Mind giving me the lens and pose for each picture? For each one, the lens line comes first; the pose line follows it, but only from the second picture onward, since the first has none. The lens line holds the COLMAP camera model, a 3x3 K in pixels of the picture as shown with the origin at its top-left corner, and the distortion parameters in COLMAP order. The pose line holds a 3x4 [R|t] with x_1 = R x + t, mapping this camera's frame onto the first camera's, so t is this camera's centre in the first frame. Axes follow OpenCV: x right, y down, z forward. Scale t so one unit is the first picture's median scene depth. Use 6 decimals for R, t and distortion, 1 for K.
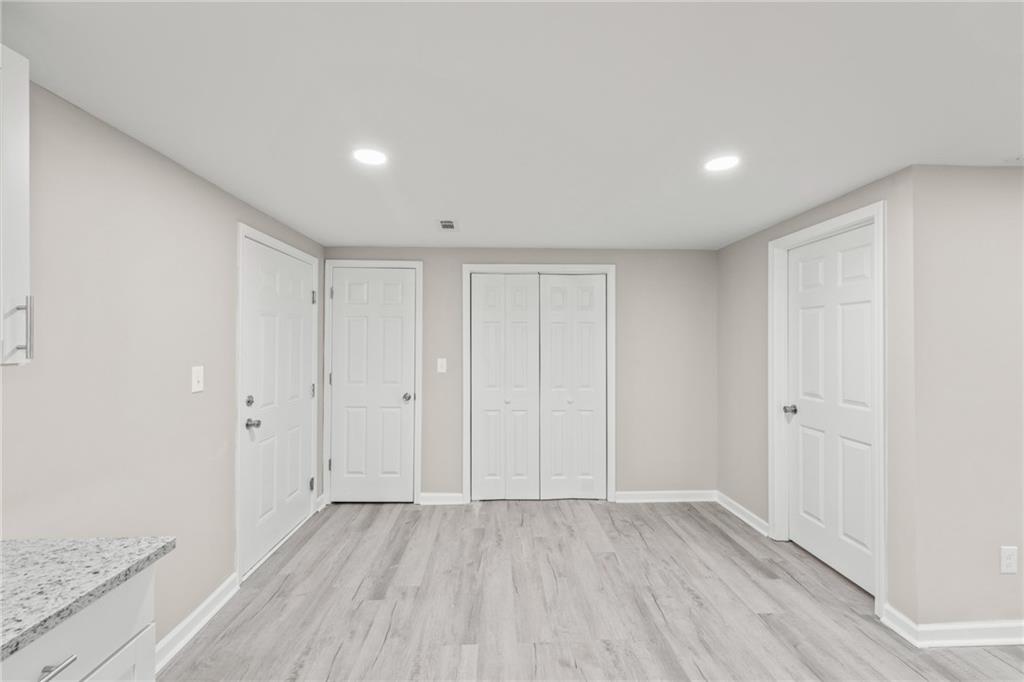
lens RADIAL K [[415.7, 0, 510.8], [0, 415.7, 339.8], [0, 0, 1]] dist [0.005062, 0.000228]
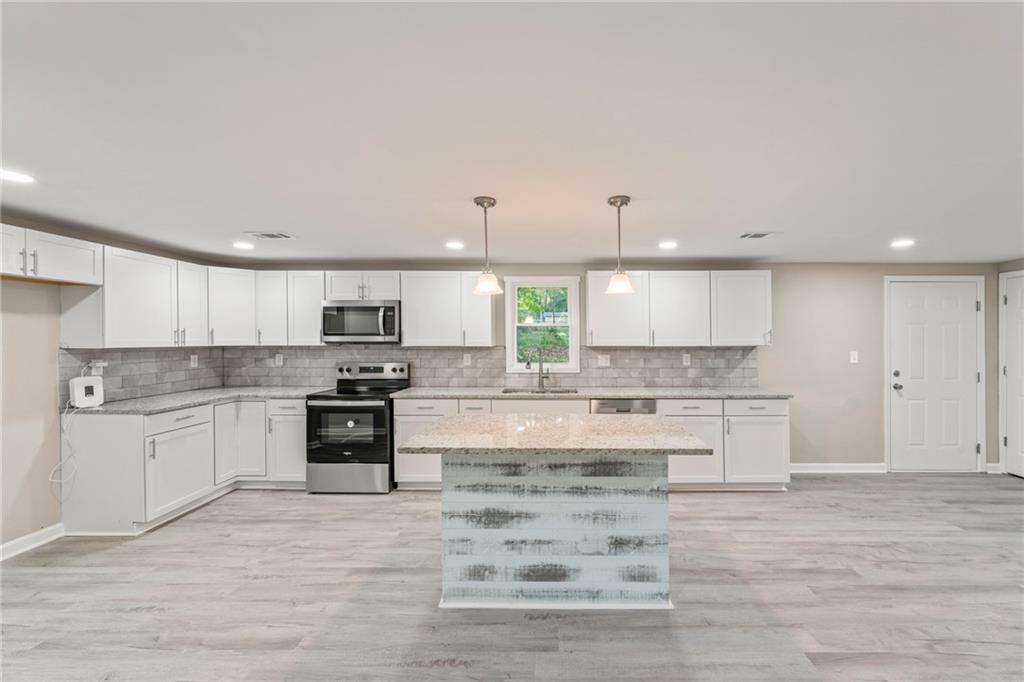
lens RADIAL K [[427.9, 0, 547.3], [0, 427.9, 335.8], [0, 0, 1]] dist [0.003130, 0.000606]
pose [[-0.041330, -0.007287, -0.999119, 0.935650], [0.003545, 0.999966, -0.007440, -0.004011], [0.999139, -0.003850, -0.041303, -0.302444]]
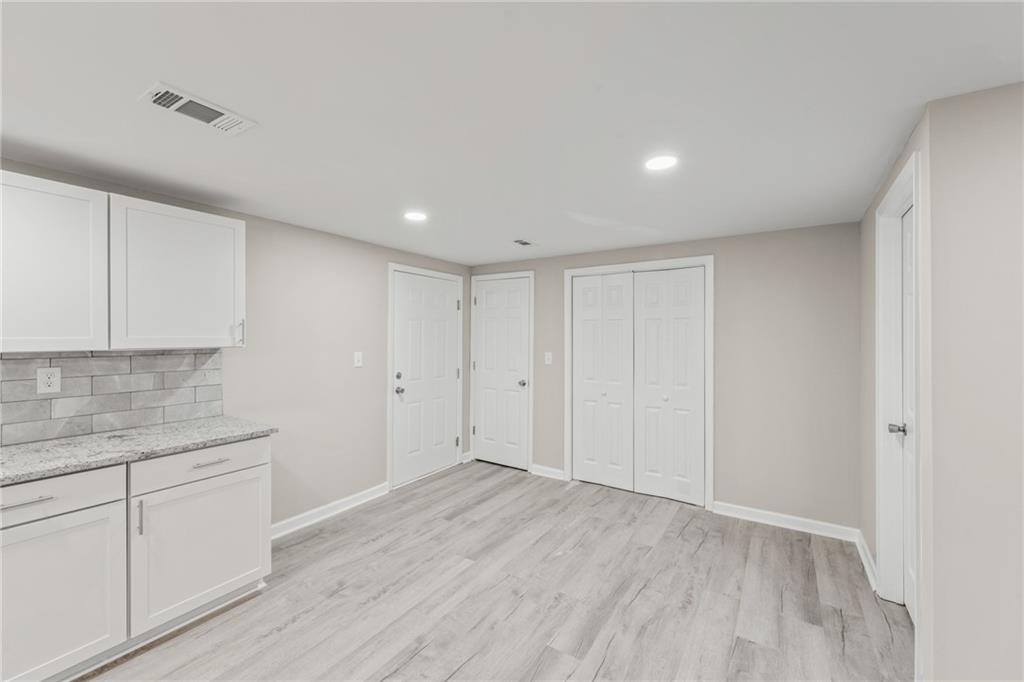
lens RADIAL K [[419.2, 0, 506.6], [0, 419.2, 335.1], [0, 0, 1]] dist [0.003908, 0.000183]
pose [[0.813253, -0.000910, -0.581910, 0.456493], [0.000075, 0.999999, -0.001458, -0.001757], [0.581911, 0.001142, 0.813252, -0.028468]]
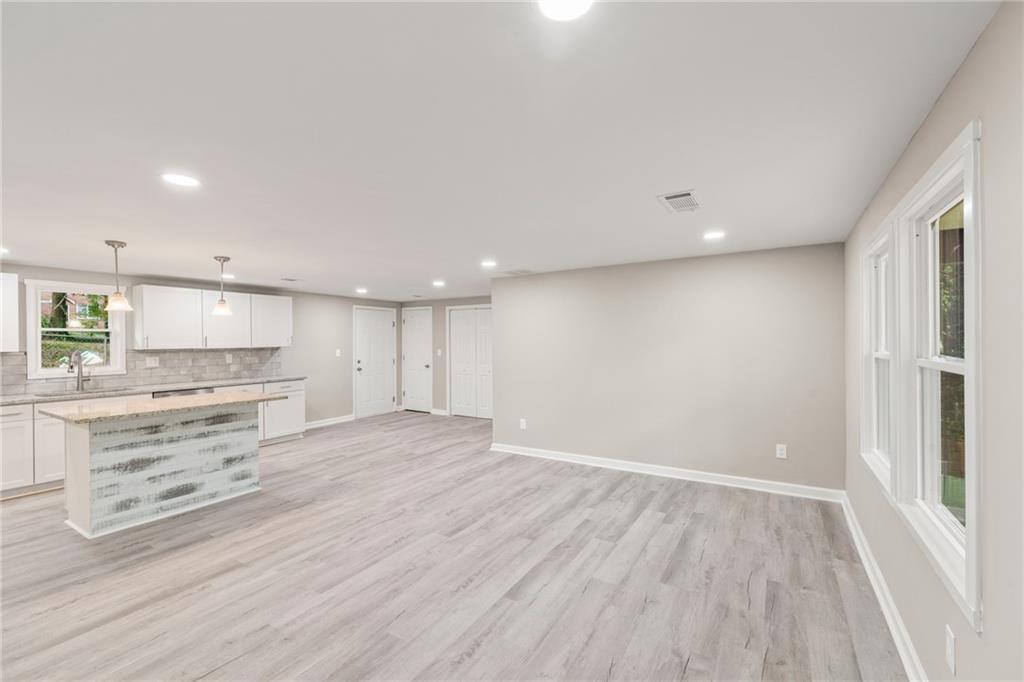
lens RADIAL K [[433.6, 0, 510.1], [0, 433.6, 339.2], [0, 0, 1]] dist [-0.000716, -0.000070]
pose [[0.831983, -0.007153, -0.554755, 1.545472], [0.008616, 0.999963, 0.000028, -0.006669], [0.554734, -0.004803, 0.832014, -0.774019]]
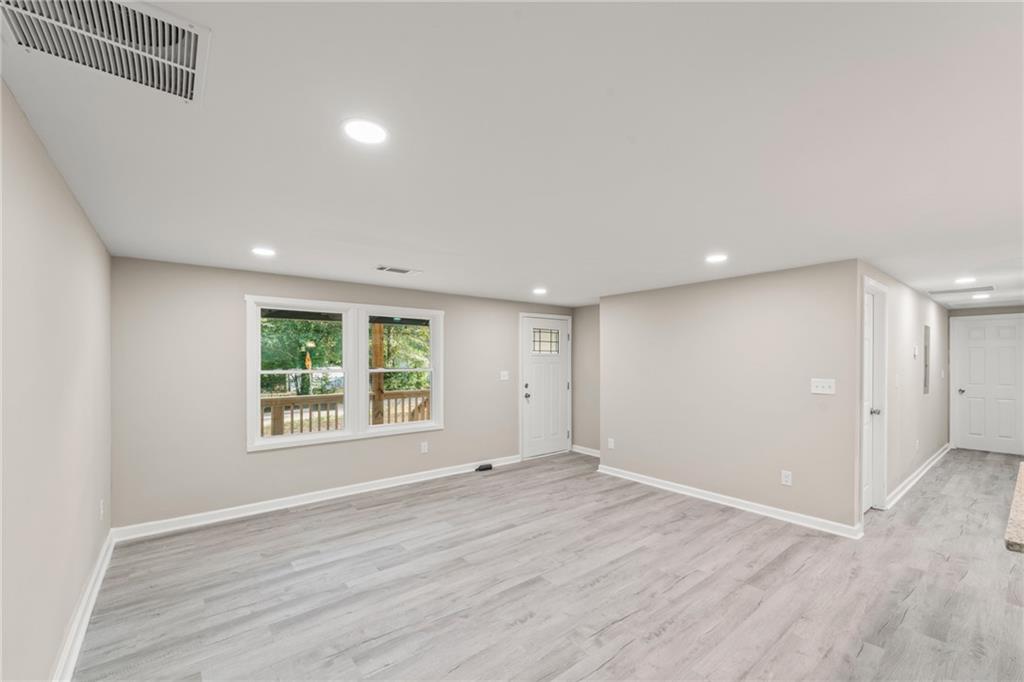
lens RADIAL K [[415.7, 0, 510.8], [0, 415.7, 339.8], [0, 0, 1]] dist [0.005062, 0.000228]
pose [[-0.593199, 0.041253, 0.803999, 0.275412], [-0.001927, 0.998611, -0.052660, -0.001783], [-0.805054, -0.032787, -0.592295, 0.470557]]
